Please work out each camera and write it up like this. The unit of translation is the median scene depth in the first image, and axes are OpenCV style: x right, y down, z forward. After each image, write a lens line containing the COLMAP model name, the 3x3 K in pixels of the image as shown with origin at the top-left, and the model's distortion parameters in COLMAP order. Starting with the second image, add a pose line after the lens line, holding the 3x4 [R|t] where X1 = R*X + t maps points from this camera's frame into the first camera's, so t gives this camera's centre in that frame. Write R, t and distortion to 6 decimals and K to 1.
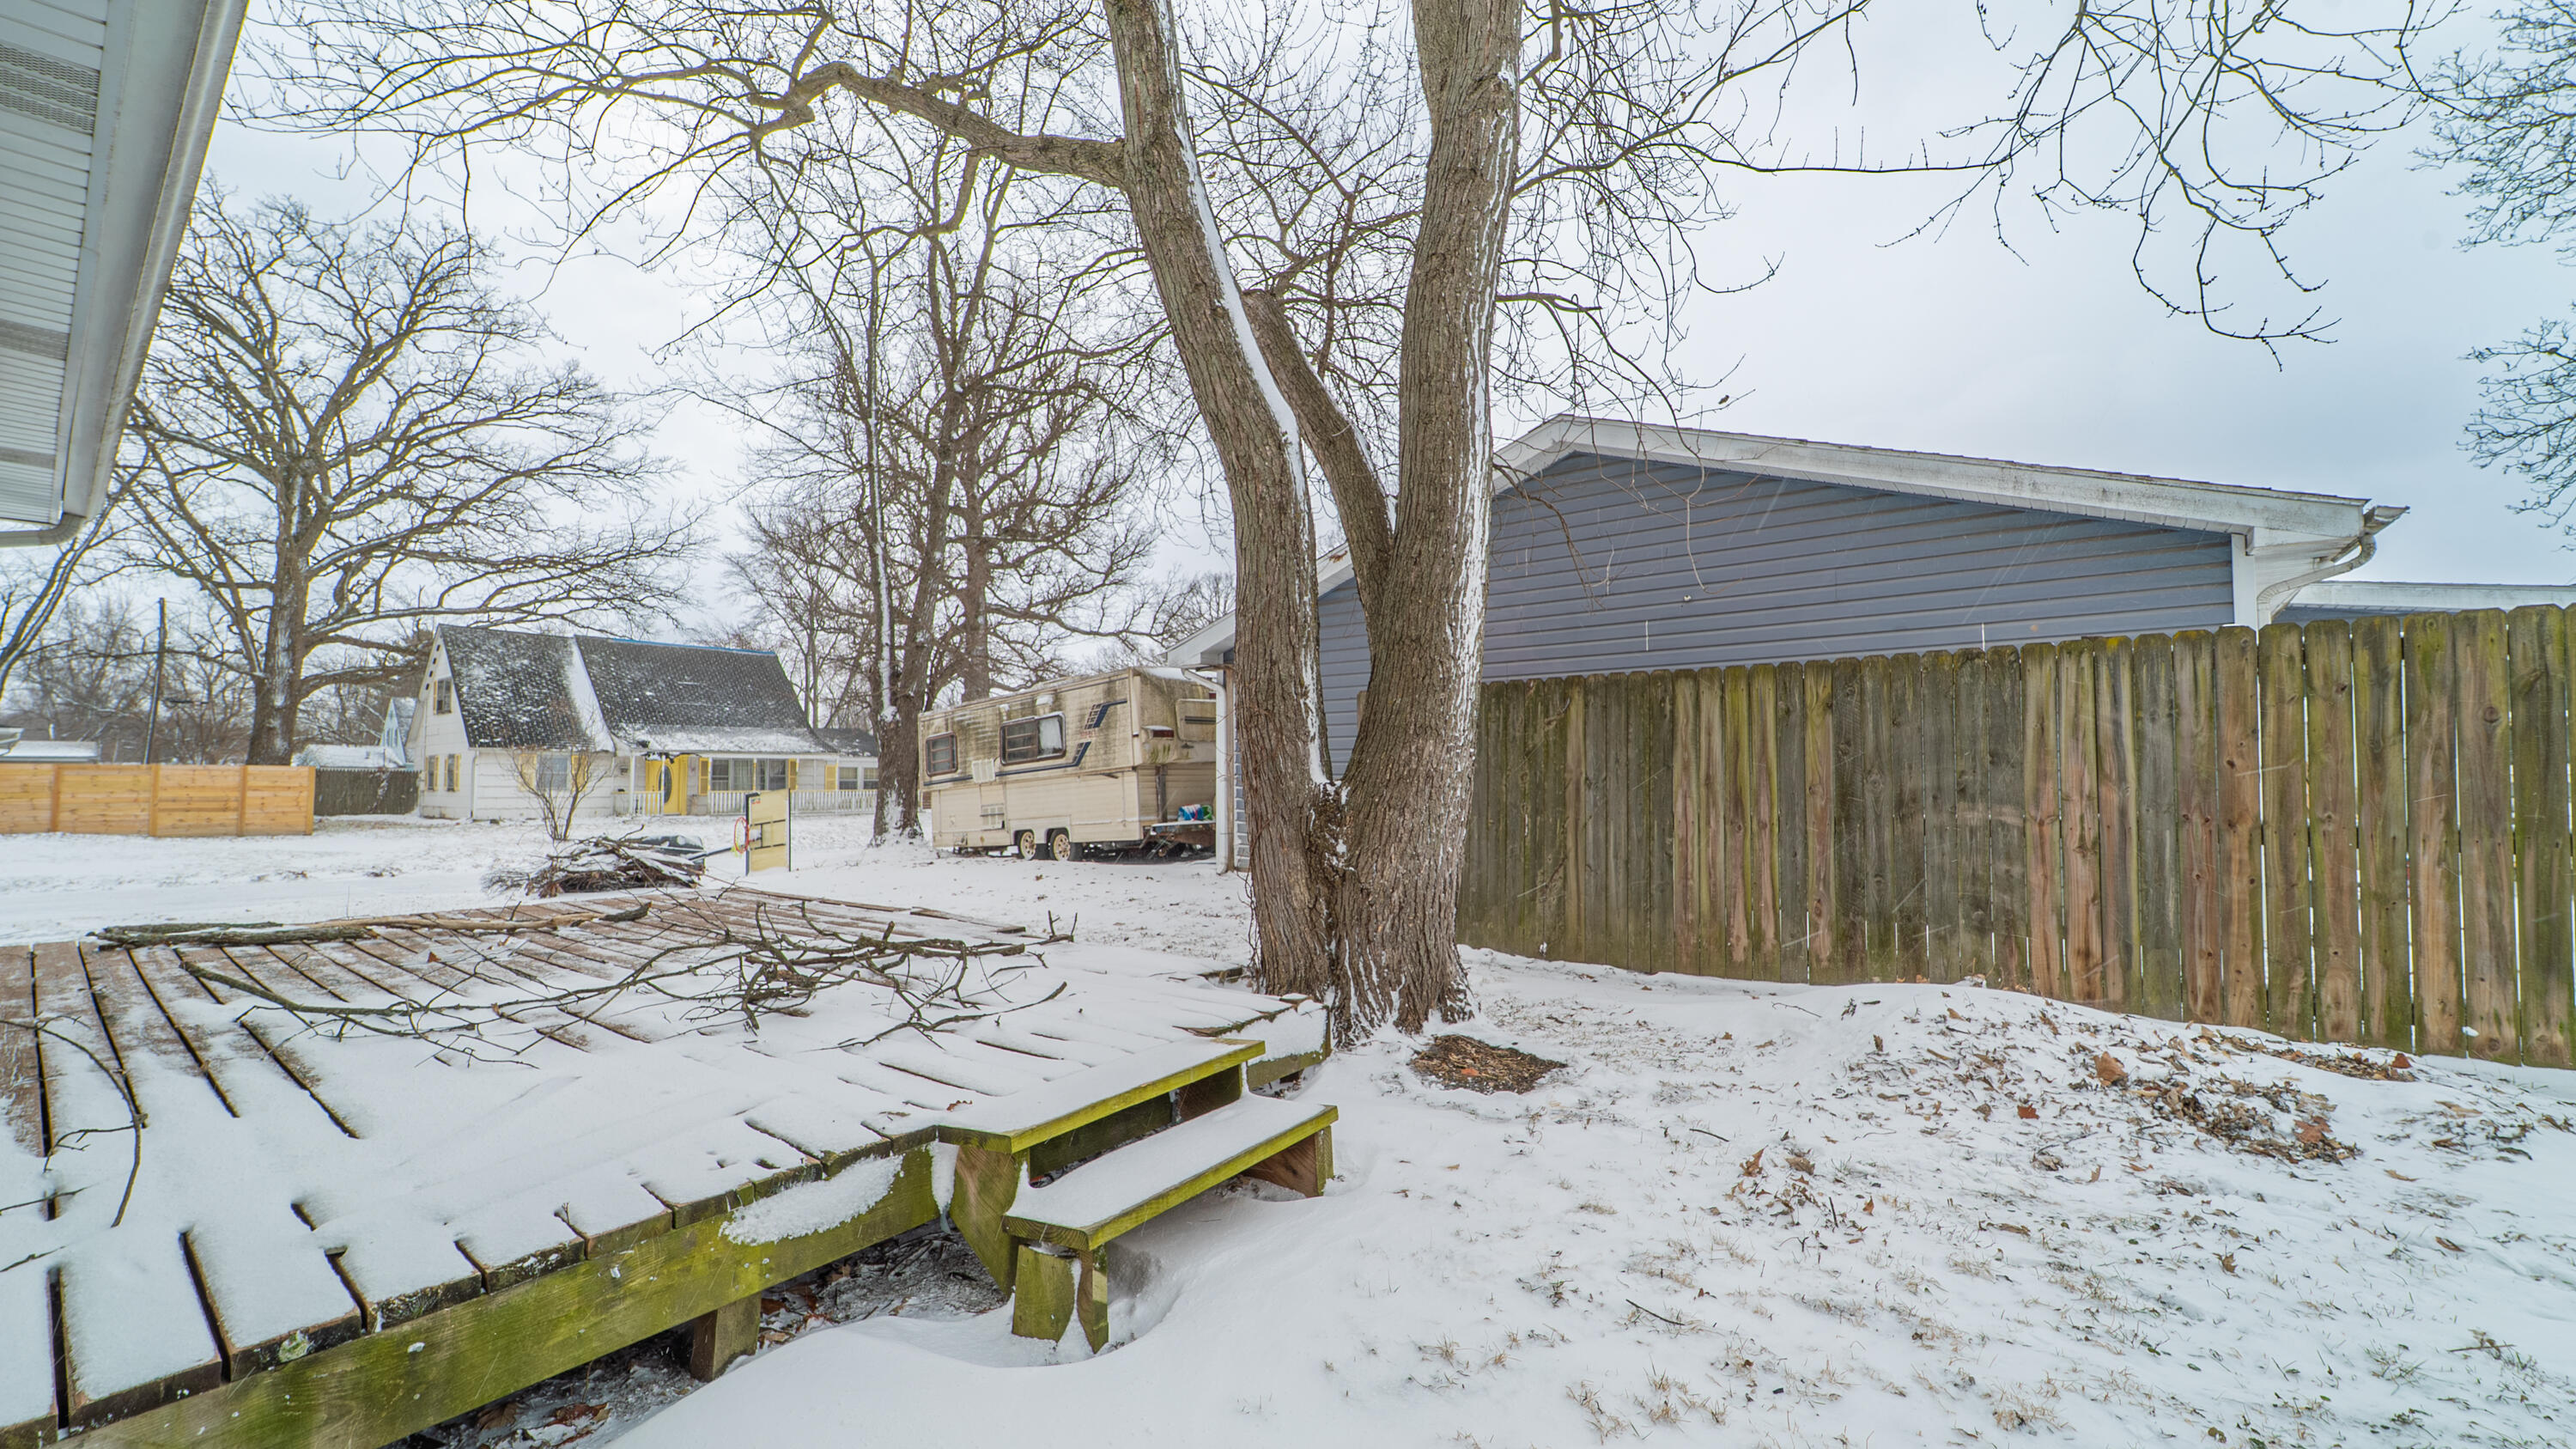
lens RADIAL K [[1024.1, 0, 1292.1], [0, 1024.1, 732.0], [0, 0, 1]] dist [-0.000014, -0.000594]
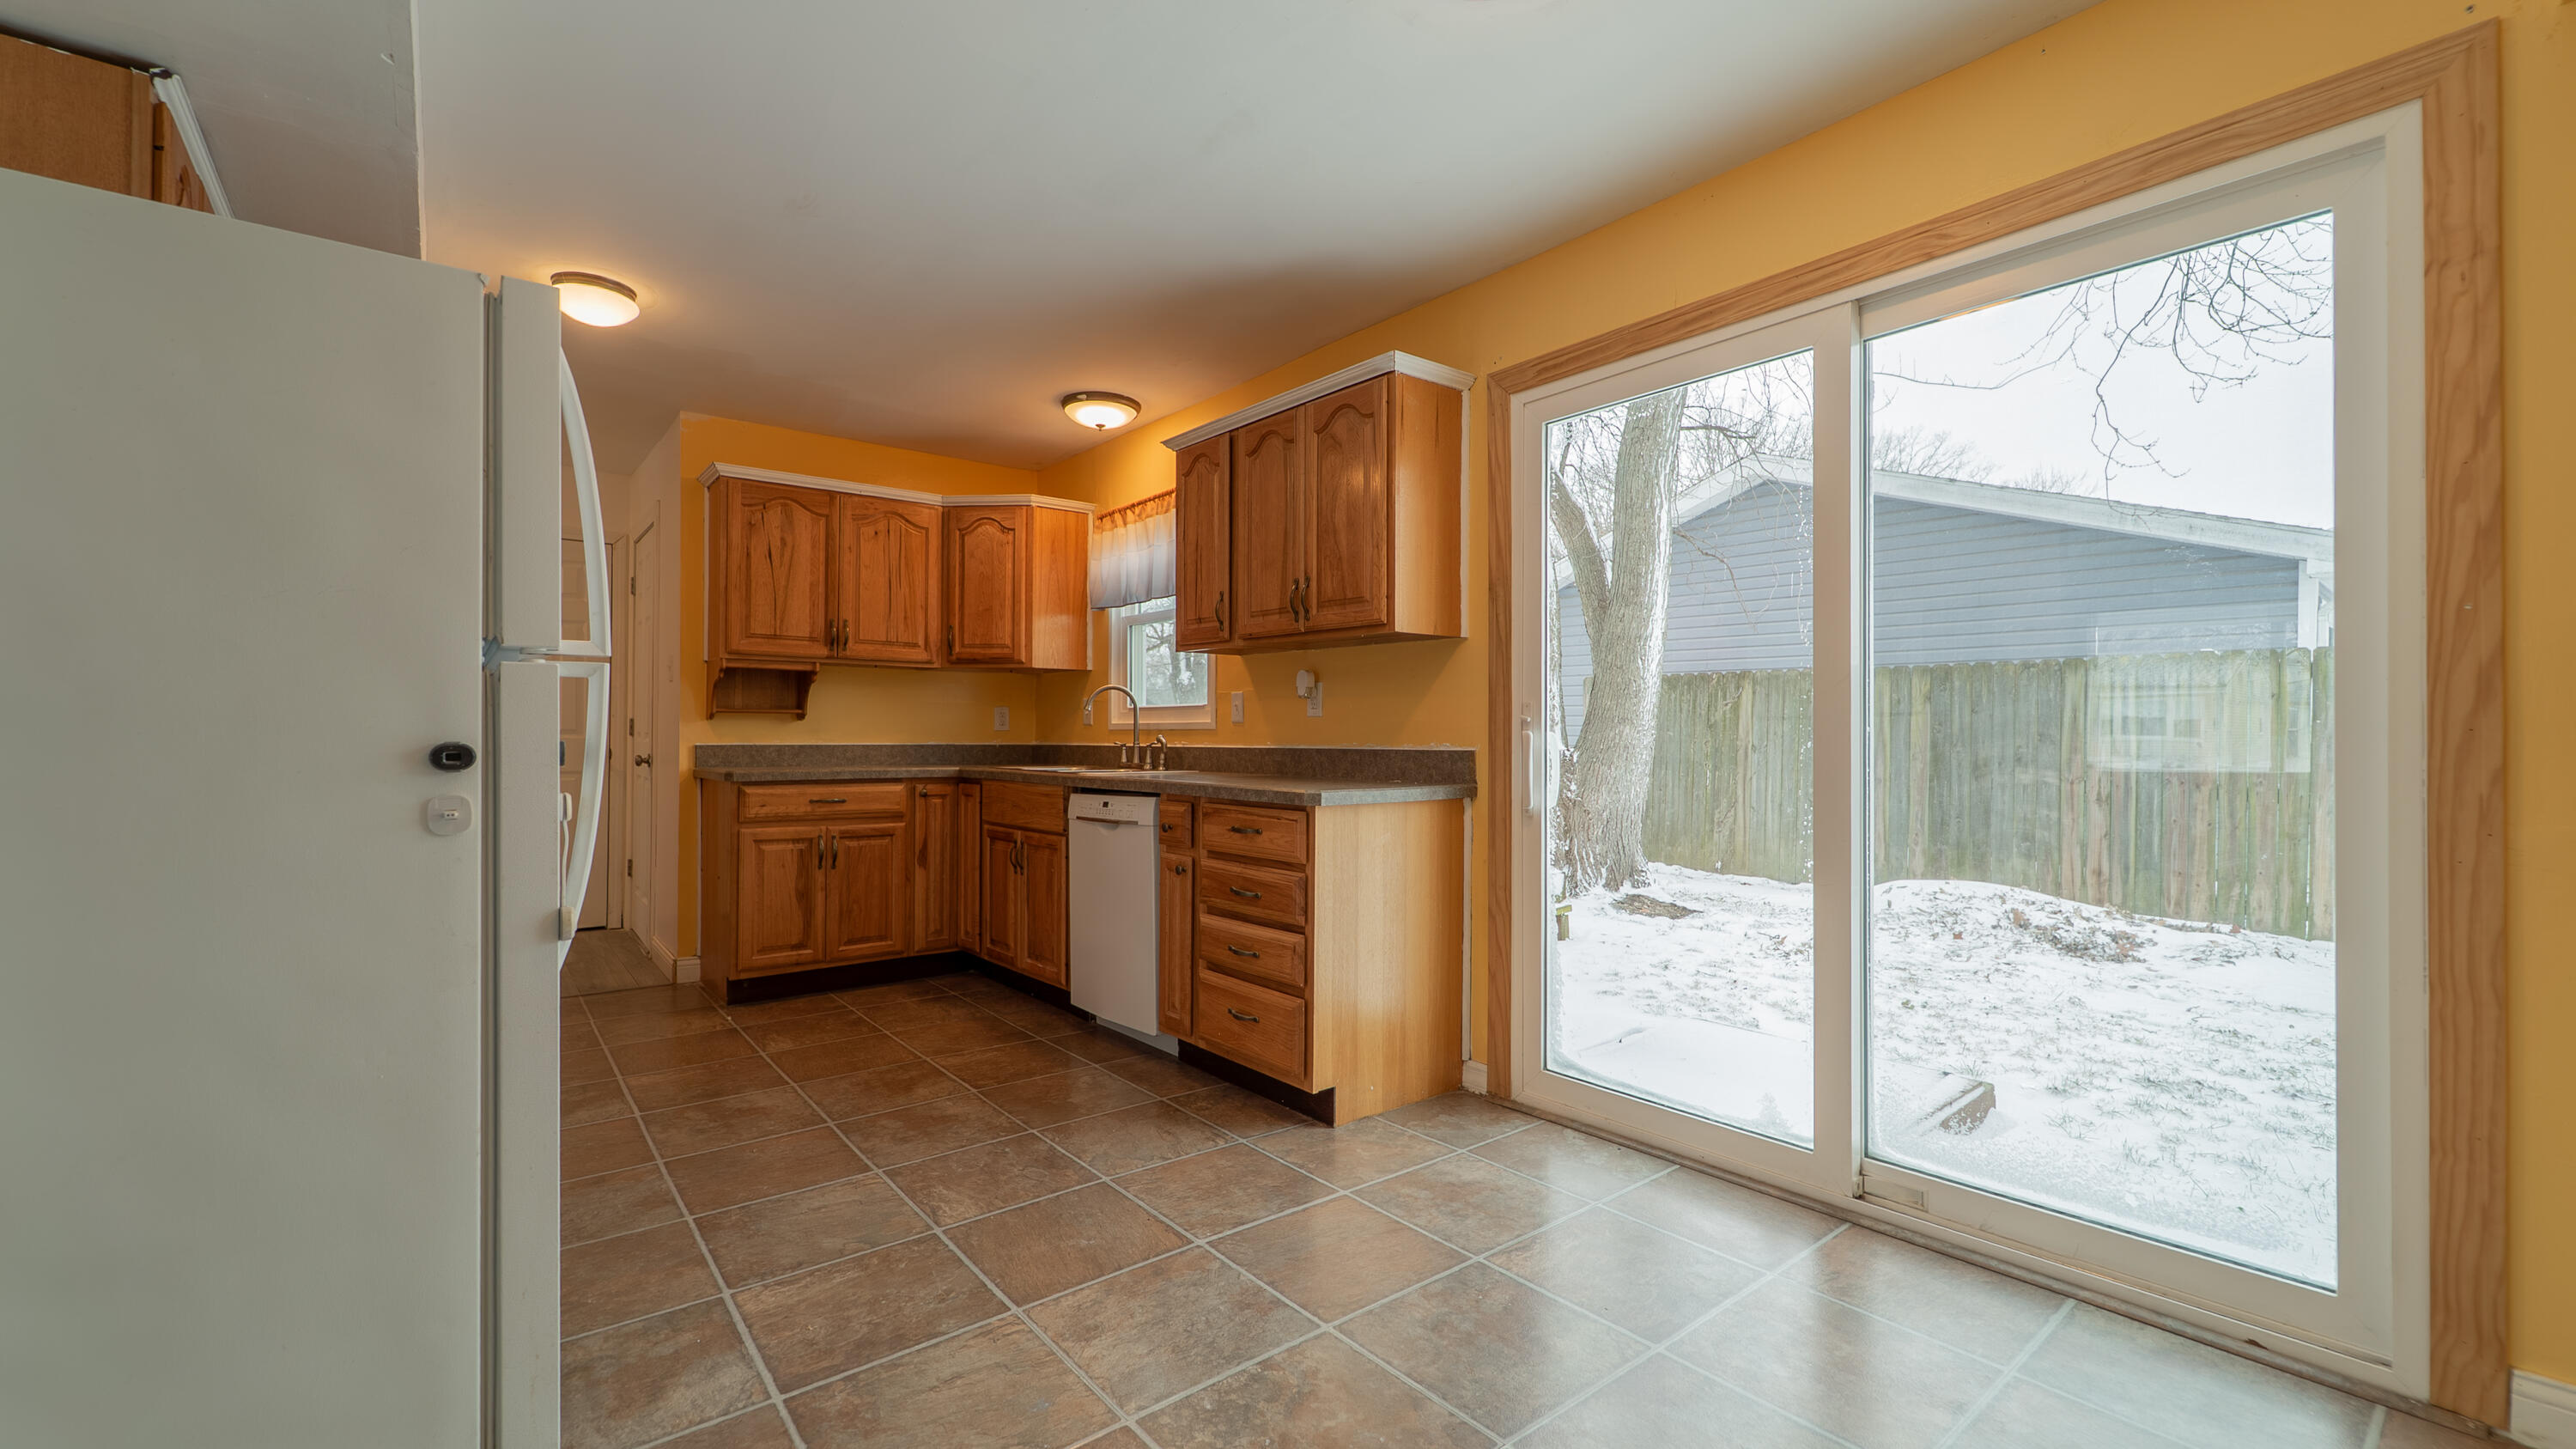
lens RADIAL K [[1045.3, 0, 1292.8], [0, 1045.3, 730.2], [0, 0, 1]] dist [-0.001940, -0.000404]
pose [[0.978822, 0.011753, -0.204376, -0.052827], [-0.001931, 0.998836, 0.048192, -0.063336], [0.204704, -0.046776, 0.977706, -0.774514]]
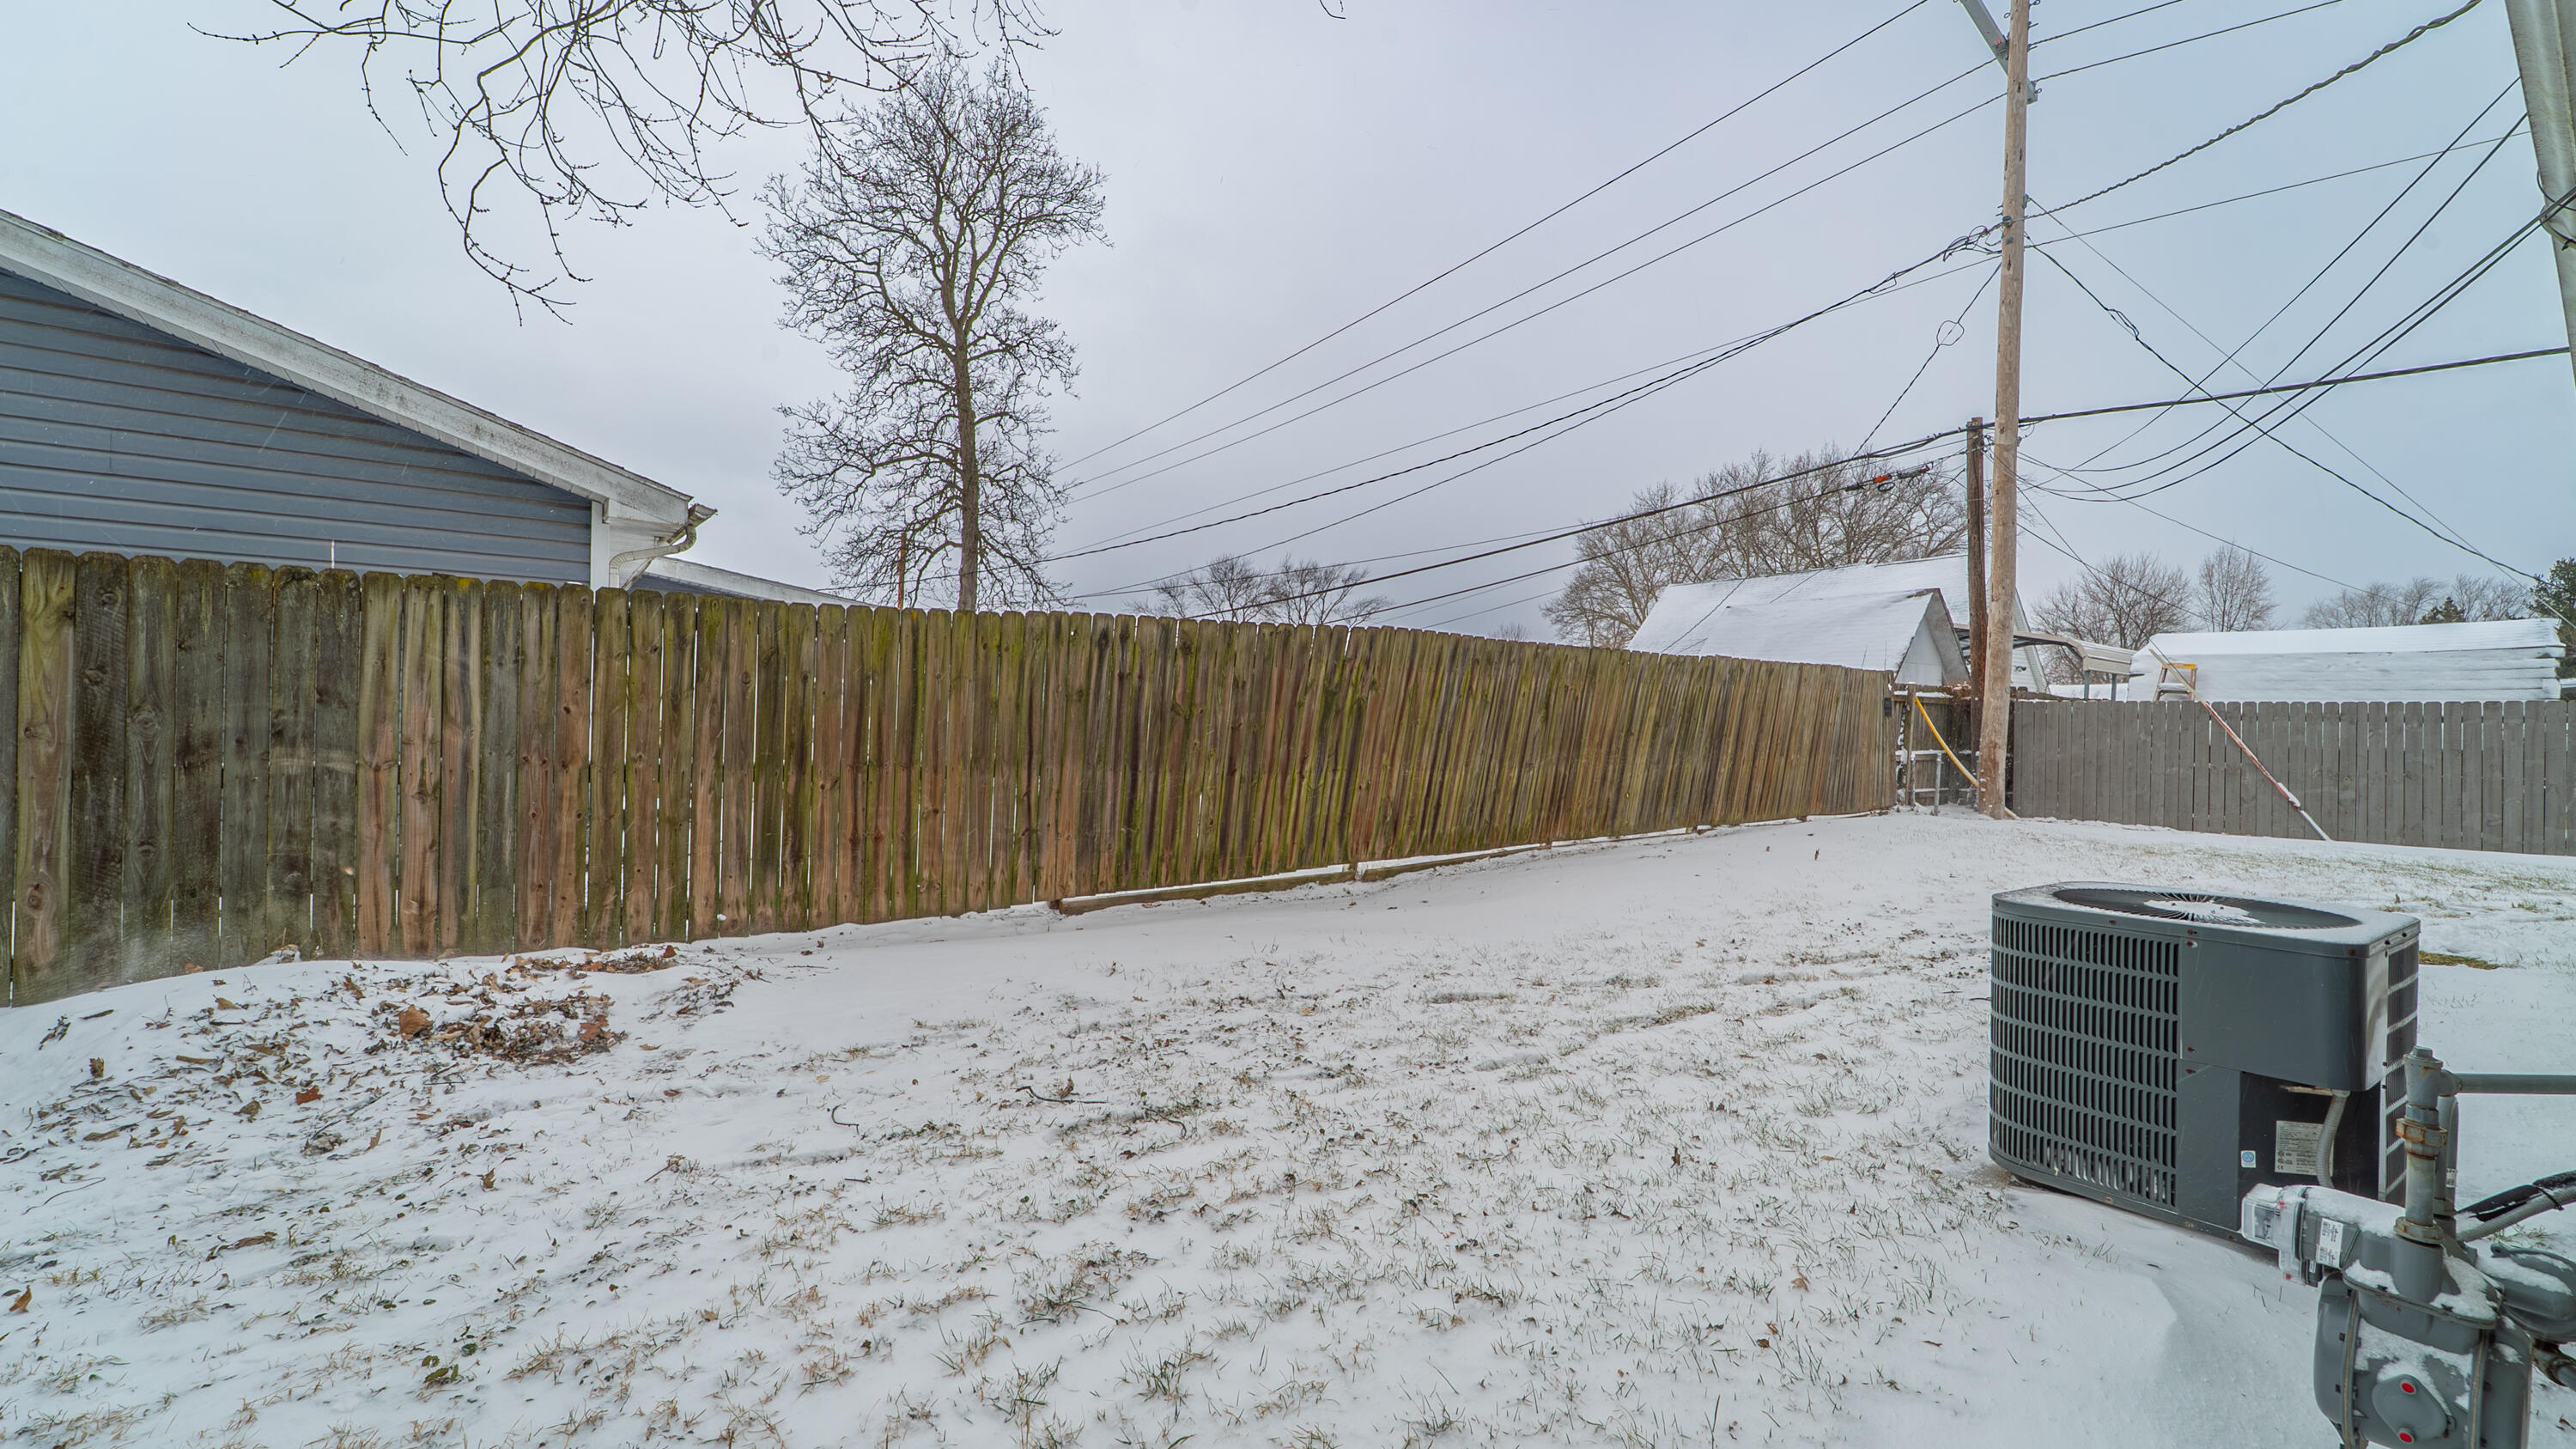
lens RADIAL K [[1028.6, 0, 1297.2], [0, 1028.6, 733.5], [0, 0, 1]] dist [0.000541, -0.001957]
pose [[0.240606, 0.002770, 0.970619, 0.041483], [-0.060297, 0.998107, 0.012099, -0.004312], [-0.968748, -0.061437, 0.240317, -0.022309]]
